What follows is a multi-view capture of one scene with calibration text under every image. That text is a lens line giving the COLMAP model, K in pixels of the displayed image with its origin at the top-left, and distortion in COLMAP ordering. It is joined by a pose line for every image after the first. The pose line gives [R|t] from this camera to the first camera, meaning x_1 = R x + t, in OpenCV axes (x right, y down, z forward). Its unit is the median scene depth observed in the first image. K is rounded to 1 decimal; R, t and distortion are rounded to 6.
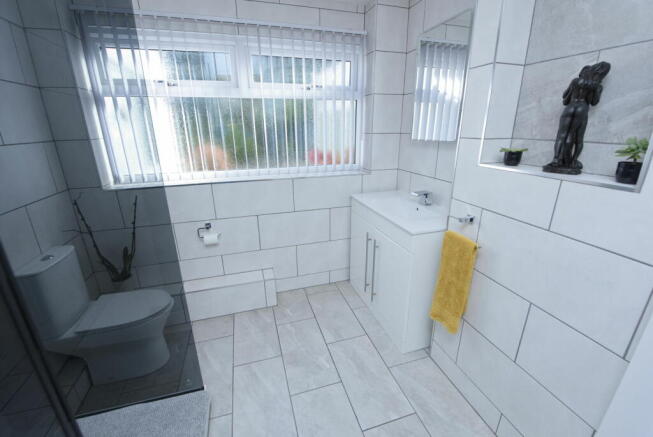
lens RADIAL K [[271.7, 0, 325.4], [0, 271.7, 212.9], [0, 0, 1]] dist [-0.001685, -0.000073]
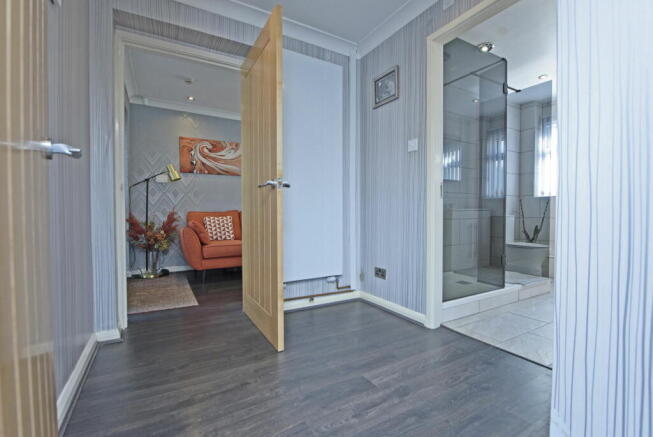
lens RADIAL K [[293.7, 0, 327.5], [0, 293.7, 217.4], [0, 0, 1]] dist [0.000116, -0.000041]
pose [[0.231357, 0.018044, -0.972702, 0.922429], [-0.299046, 0.952740, -0.053454, 0.619116], [0.925768, 0.303249, 0.225819, -0.840658]]
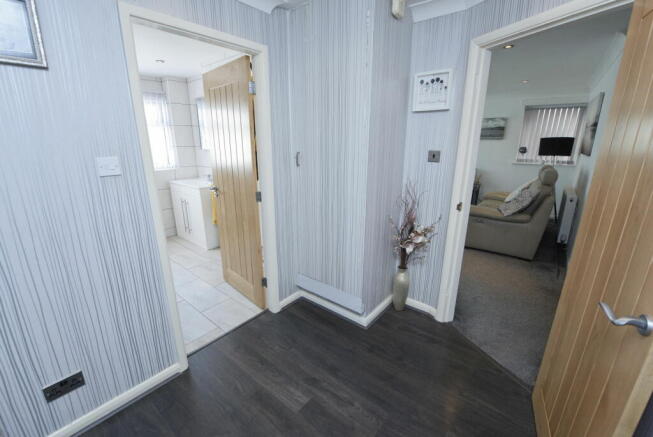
lens RADIAL K [[271.7, 0, 324.3], [0, 271.7, 218.3], [0, 0, 1]] dist [-0.001685, -0.000073]
pose [[0.830714, -0.141524, 0.538410, -0.050796], [0.160284, 0.986996, 0.012135, 0.396944], [-0.533126, 0.076218, 0.842596, -1.196521]]
